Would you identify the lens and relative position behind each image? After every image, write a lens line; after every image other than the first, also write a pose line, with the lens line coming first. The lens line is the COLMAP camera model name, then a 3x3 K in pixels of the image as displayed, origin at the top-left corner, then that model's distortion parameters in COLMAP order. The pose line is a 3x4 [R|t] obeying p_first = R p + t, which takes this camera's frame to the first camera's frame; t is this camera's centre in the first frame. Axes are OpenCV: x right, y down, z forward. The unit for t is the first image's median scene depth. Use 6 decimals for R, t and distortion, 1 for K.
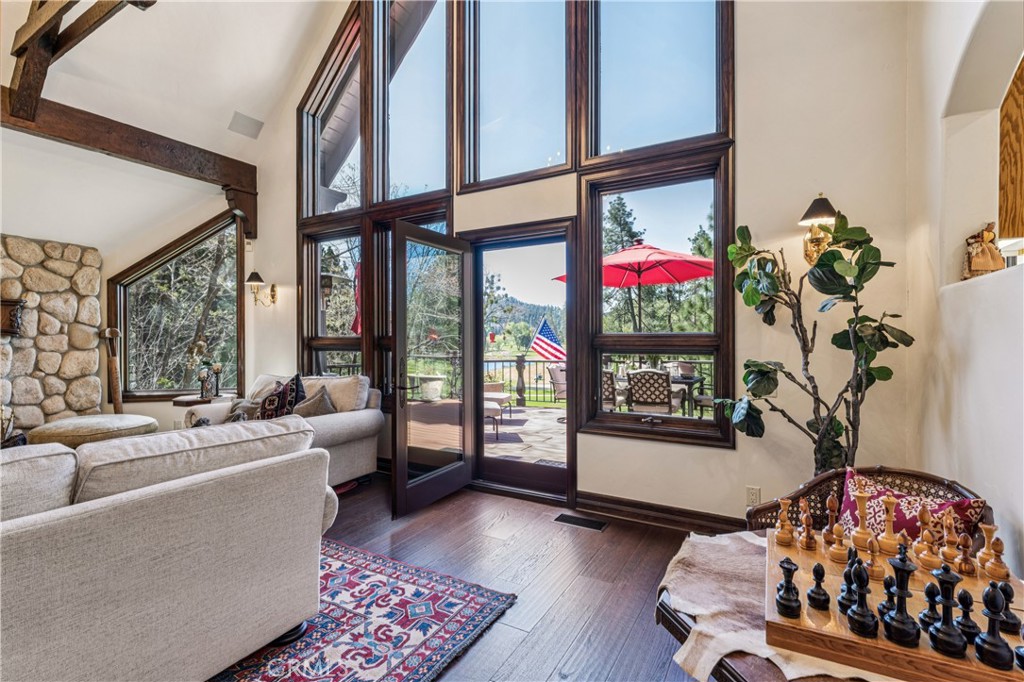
lens RADIAL K [[462.4, 0, 509.7], [0, 462.4, 337.8], [0, 0, 1]] dist [-0.001023, -0.000283]
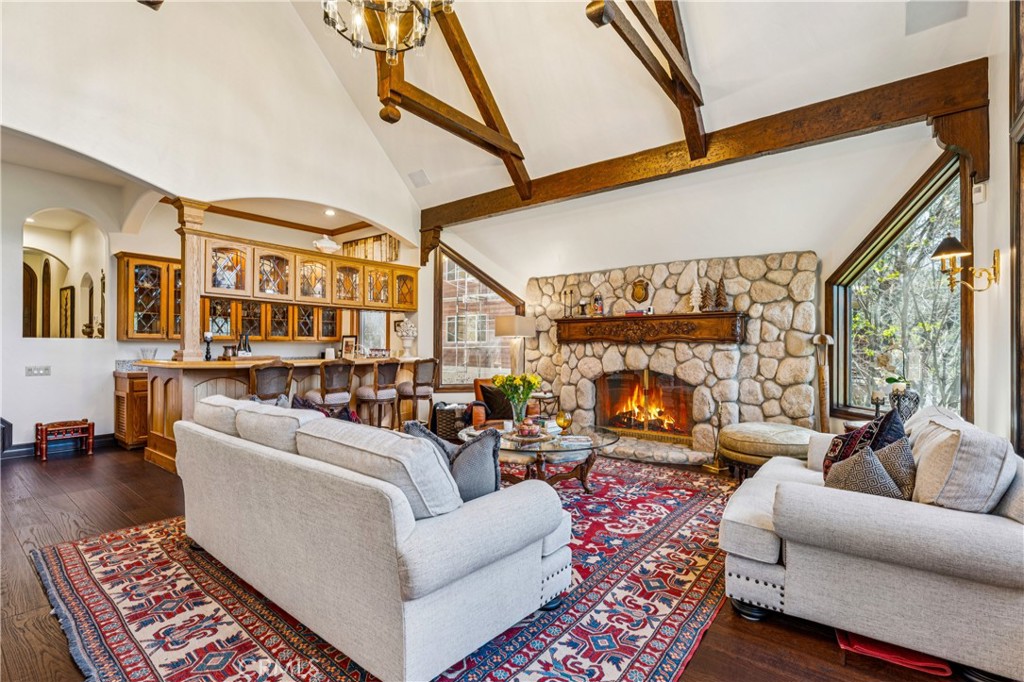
lens RADIAL K [[465.8, 0, 514.3], [0, 465.8, 343.8], [0, 0, 1]] dist [-0.001485, -0.000601]
pose [[-0.135140, -0.001805, -0.990825, 0.151844], [-0.000132, 0.999998, -0.001804, -0.000201], [0.990826, -0.000113, -0.135140, 0.574441]]
